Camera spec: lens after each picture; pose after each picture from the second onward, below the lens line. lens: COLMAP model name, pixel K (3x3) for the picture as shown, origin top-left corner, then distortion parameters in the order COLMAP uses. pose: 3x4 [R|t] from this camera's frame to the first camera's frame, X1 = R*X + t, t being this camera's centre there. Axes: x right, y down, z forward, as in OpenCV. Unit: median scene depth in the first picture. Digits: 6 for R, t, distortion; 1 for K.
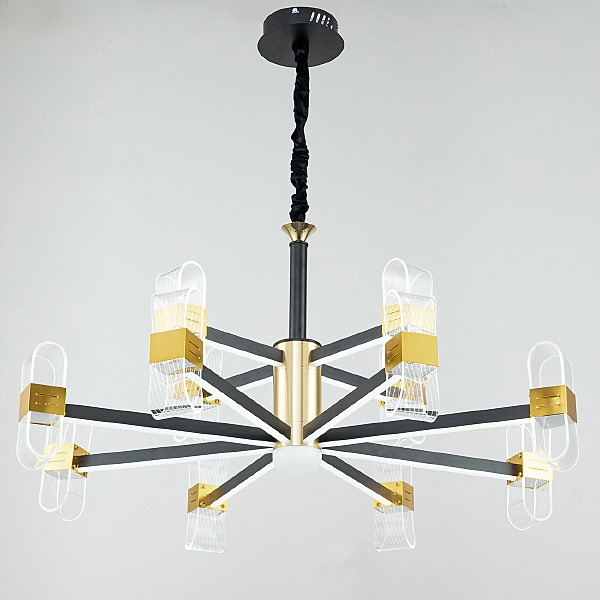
lens RADIAL K [[1841.3, 0, 302.1], [0, 1841.3, 297.6], [0, 0, 1]] dist [-0.432453, 0.000000]
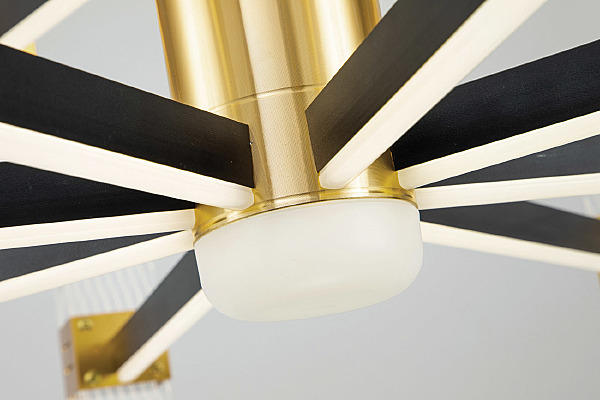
lens RADIAL K [[1680.3, 0, 300.0], [0, 1680.3, 200.0], [0, 0, 1]] dist [0.009080, 0.000000]
pose [[0.983875, -0.178833, 0.002798, -0.002148], [0.178012, 0.980637, 0.081630, 0.065032], [-0.017342, -0.079816, 0.996659, 0.817714]]
